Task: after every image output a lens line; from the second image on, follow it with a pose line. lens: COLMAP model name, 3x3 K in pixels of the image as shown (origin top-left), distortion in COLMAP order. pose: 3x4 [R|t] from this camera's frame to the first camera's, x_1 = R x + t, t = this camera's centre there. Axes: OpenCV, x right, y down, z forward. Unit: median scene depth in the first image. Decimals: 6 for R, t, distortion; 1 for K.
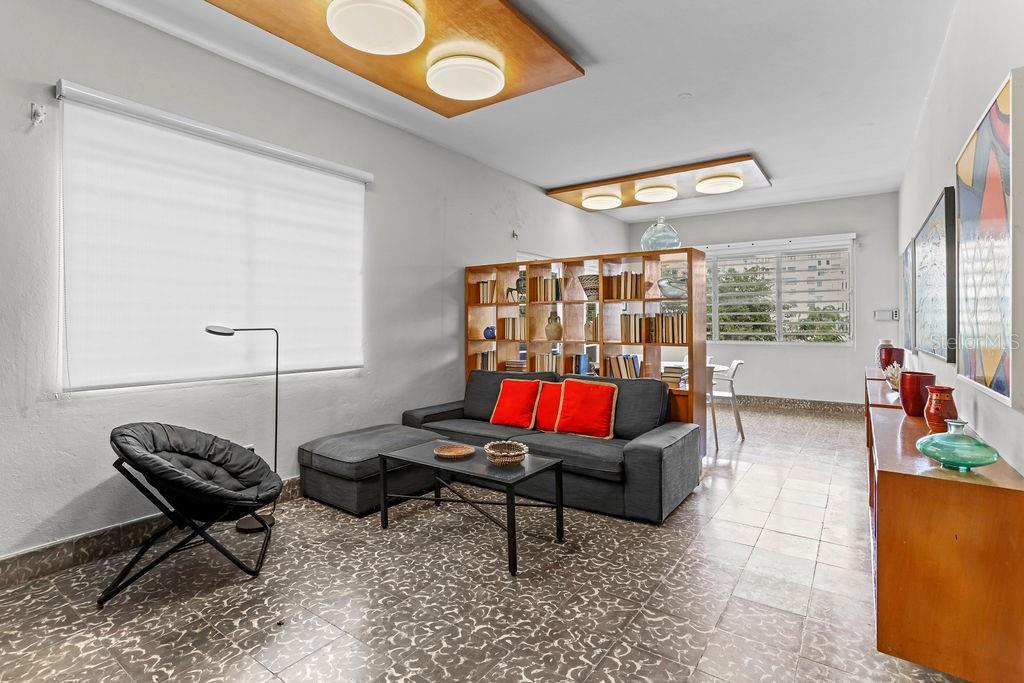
lens RADIAL K [[498.9, 0, 512.1], [0, 498.9, 314.3], [0, 0, 1]] dist [-0.066349, 0.038237]
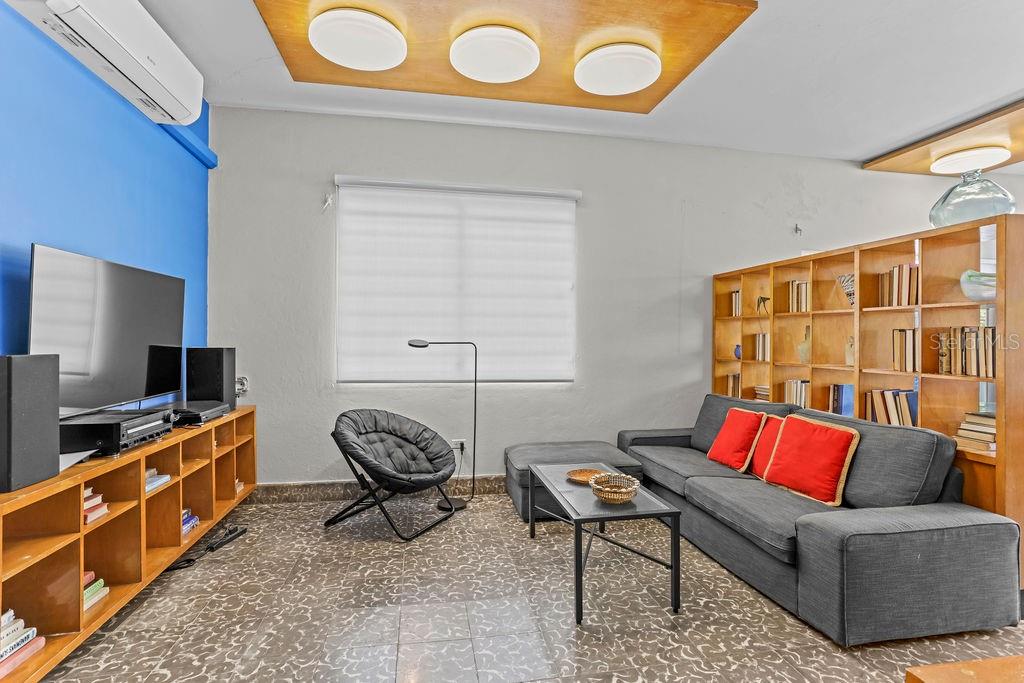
lens RADIAL K [[501.2, 0, 513.9], [0, 501.2, 334.8], [0, 0, 1]] dist [-0.052383, 0.022547]
pose [[0.717799, 0.003218, -0.696242, 0.352819], [0.003100, 0.999965, 0.007818, 0.001521], [0.696243, -0.007770, 0.717764, 0.184697]]
